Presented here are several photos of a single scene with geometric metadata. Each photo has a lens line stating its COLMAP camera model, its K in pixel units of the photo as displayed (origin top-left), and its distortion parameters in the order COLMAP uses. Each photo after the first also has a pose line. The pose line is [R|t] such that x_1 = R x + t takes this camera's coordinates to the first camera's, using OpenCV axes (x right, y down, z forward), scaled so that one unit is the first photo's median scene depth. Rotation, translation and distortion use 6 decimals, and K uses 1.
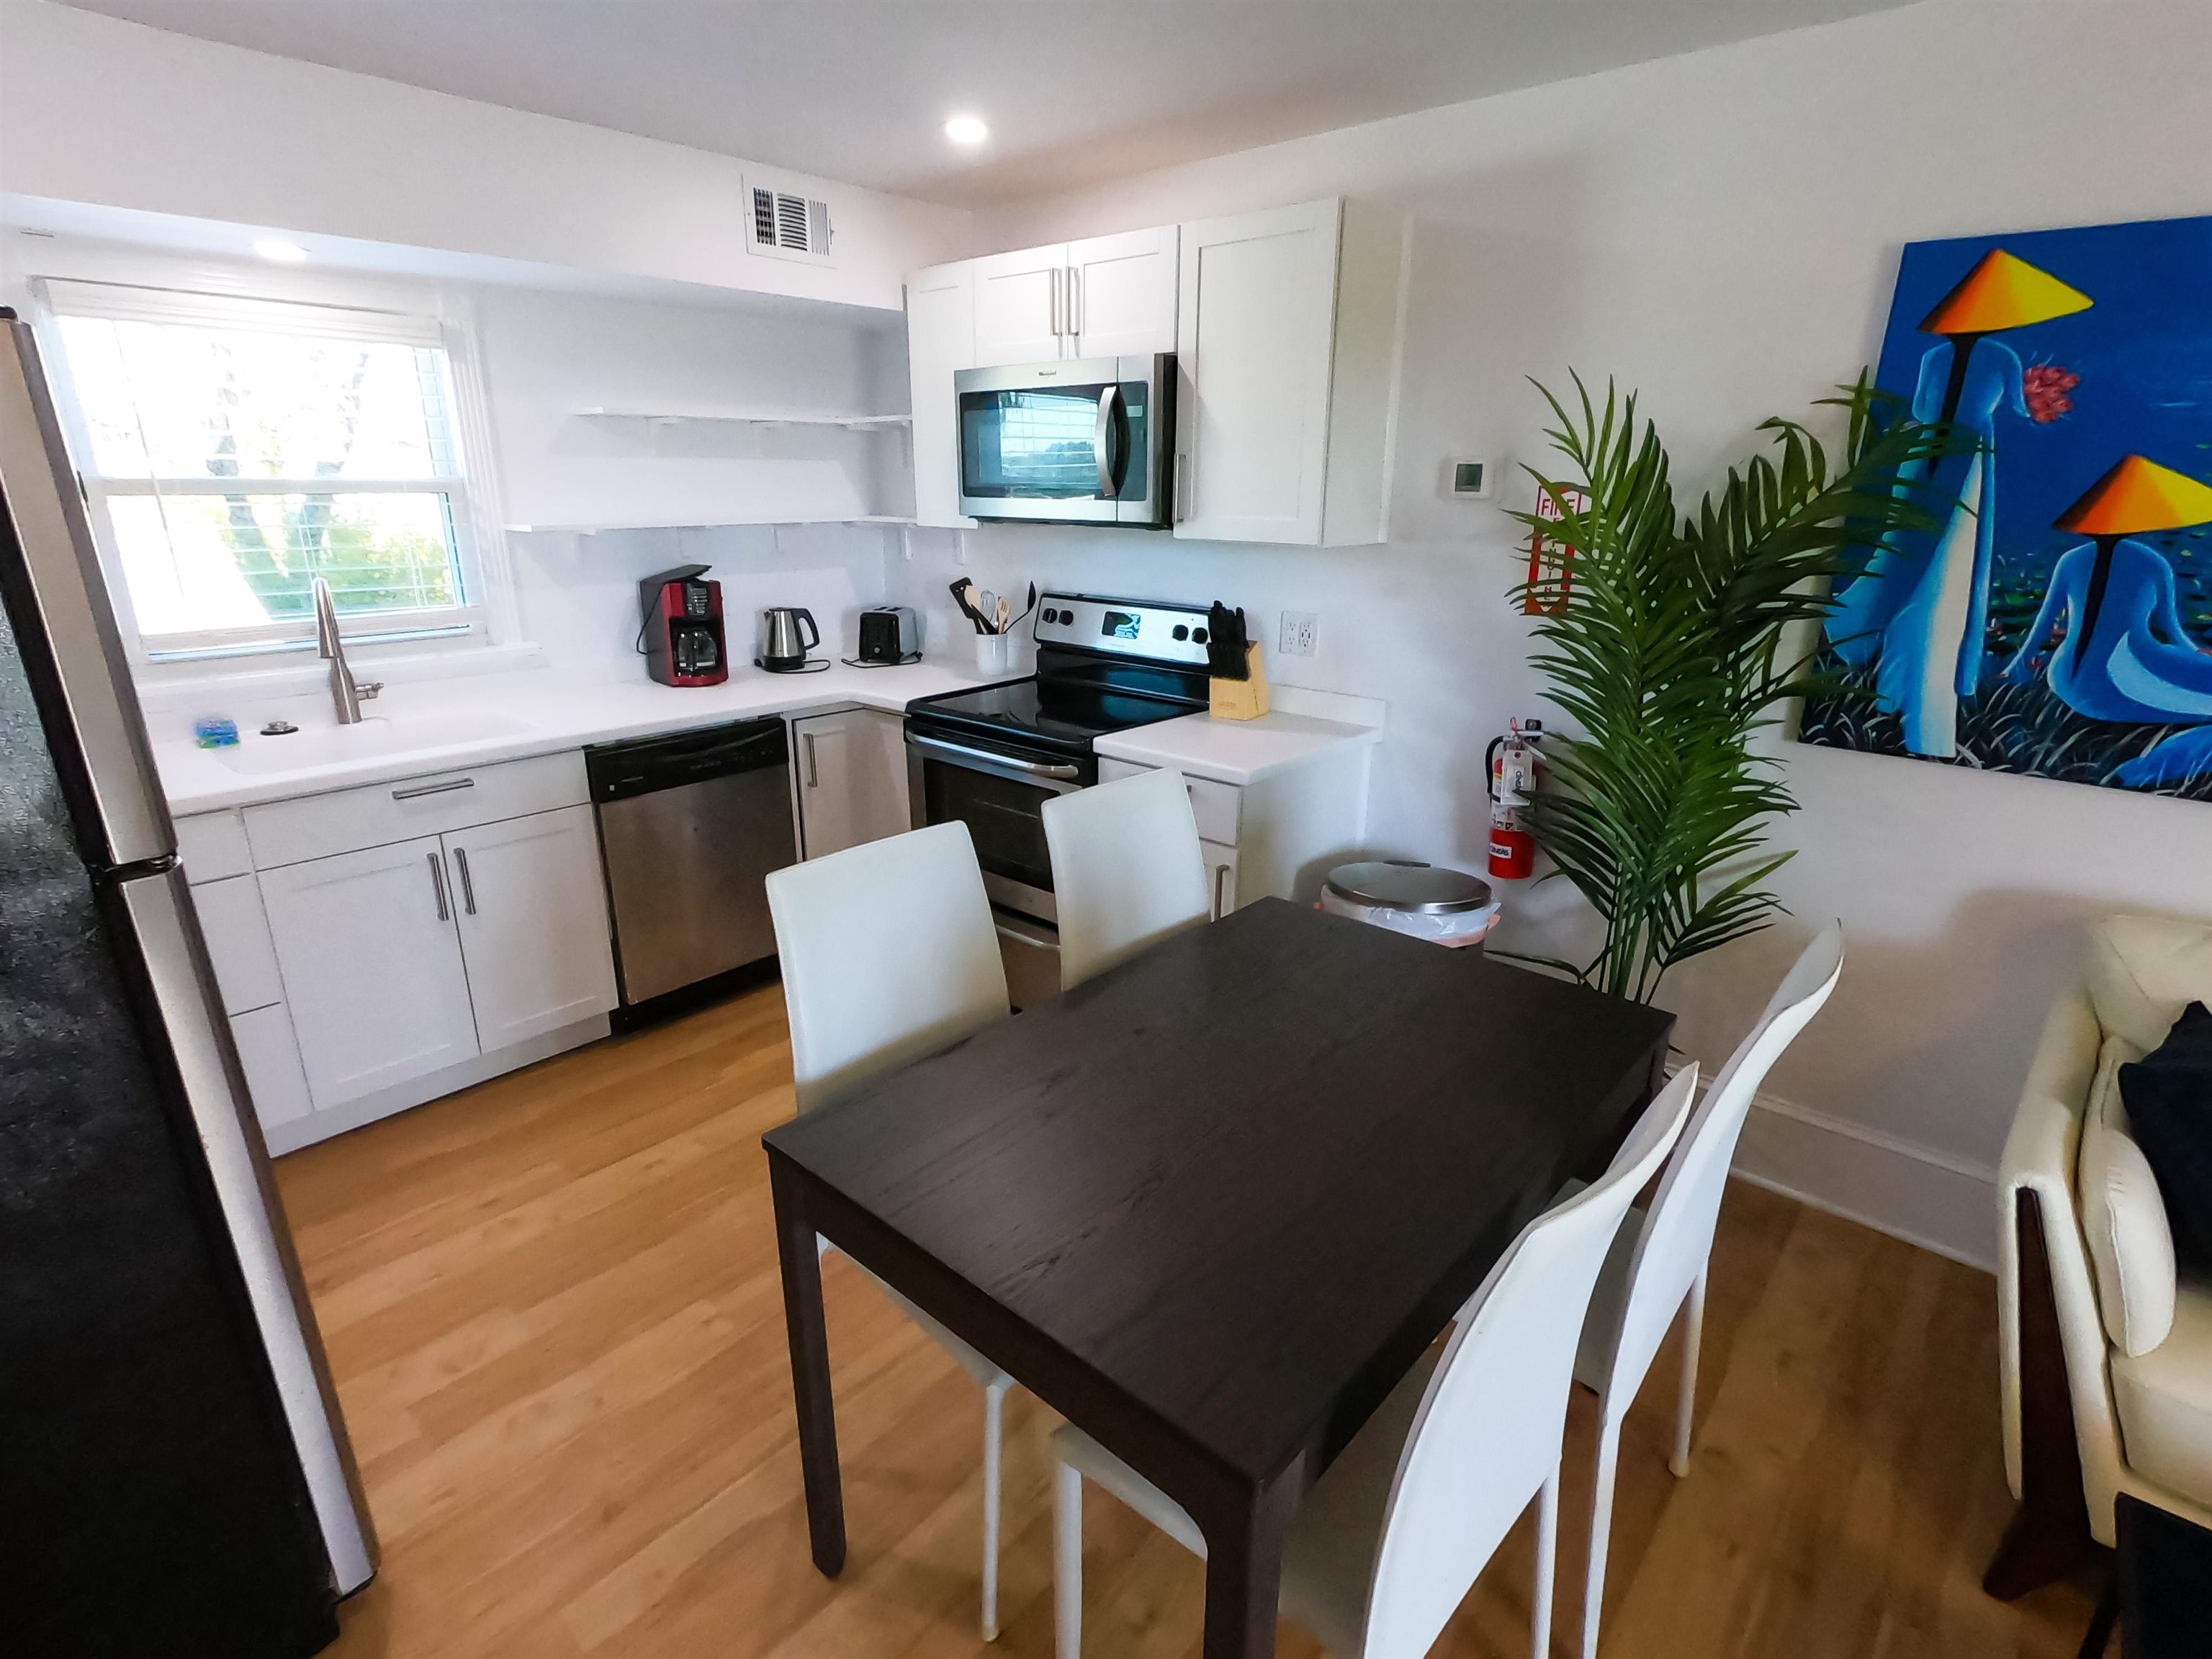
lens RADIAL K [[1105.9, 0, 1106.0], [0, 1105.9, 829.5], [0, 0, 1]] dist [0.001829, -0.001145]
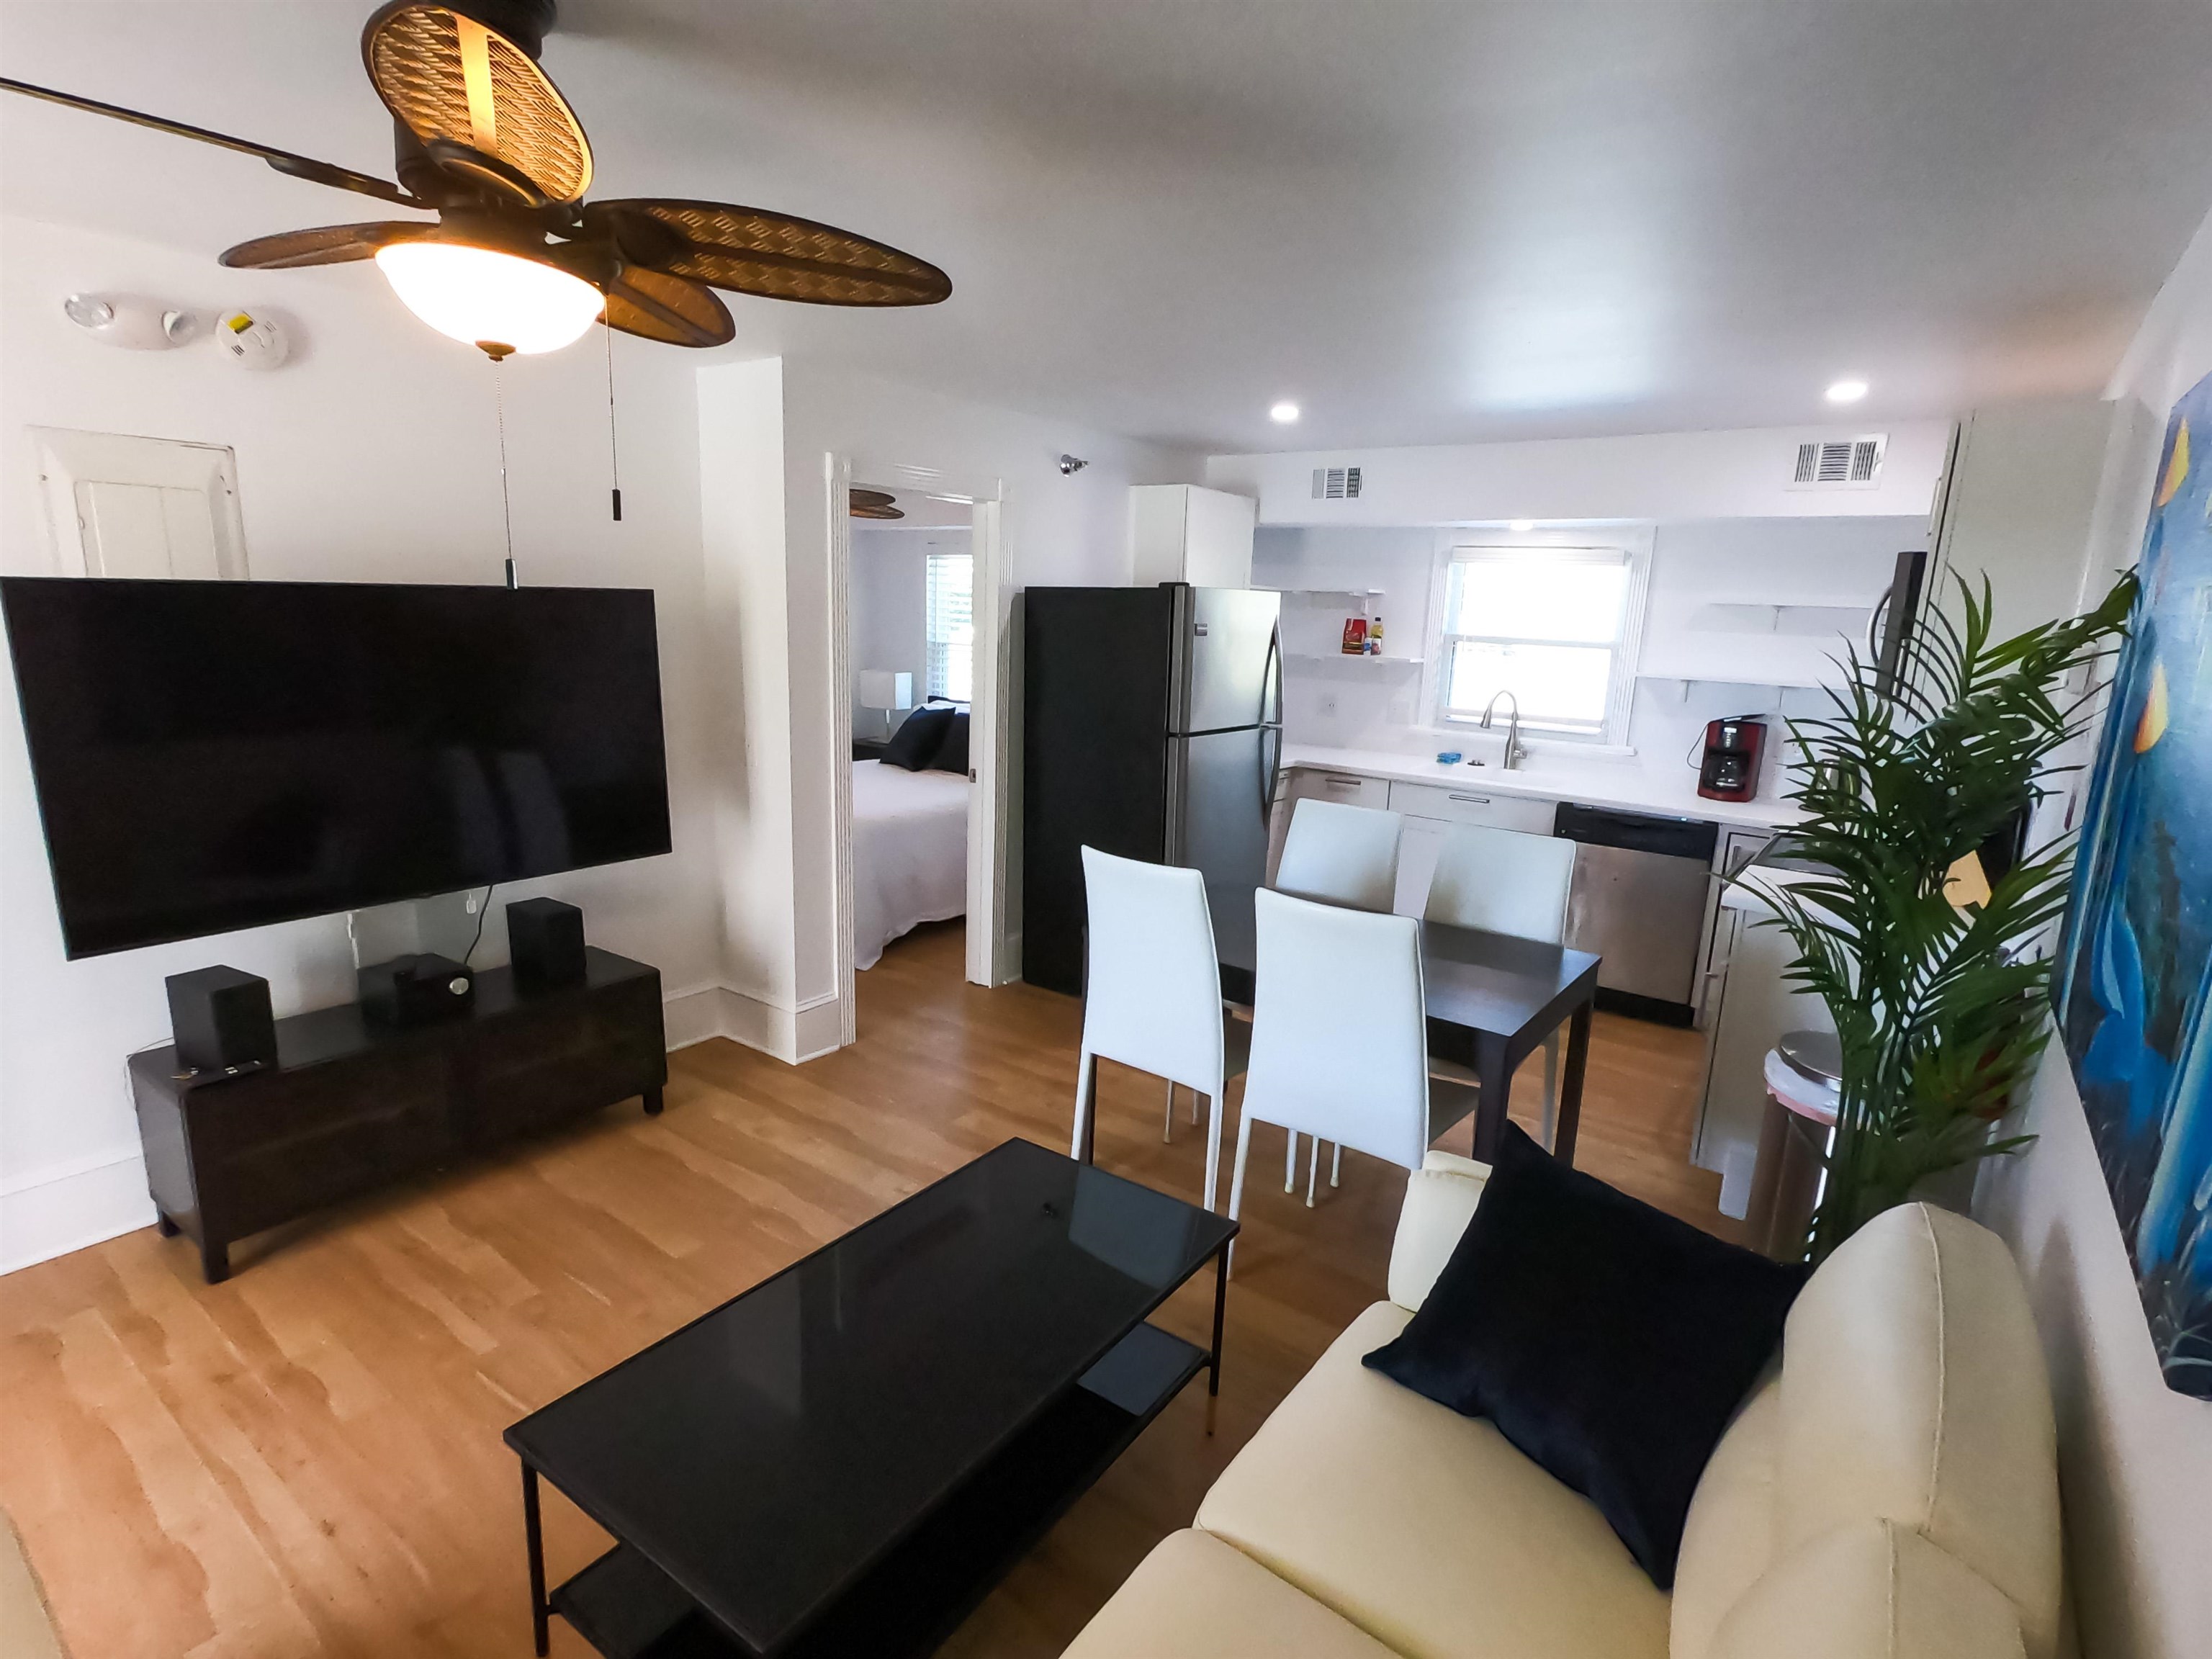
lens RADIAL K [[1113.4, 0, 1106.0], [0, 1113.4, 829.5], [0, 0, 1]] dist [-0.003356, -0.000134]
pose [[0.086515, 0.196901, -0.976599, 0.995942], [-0.343135, 0.926184, 0.156339, -0.061367], [0.935293, 0.321580, 0.147693, 0.150001]]
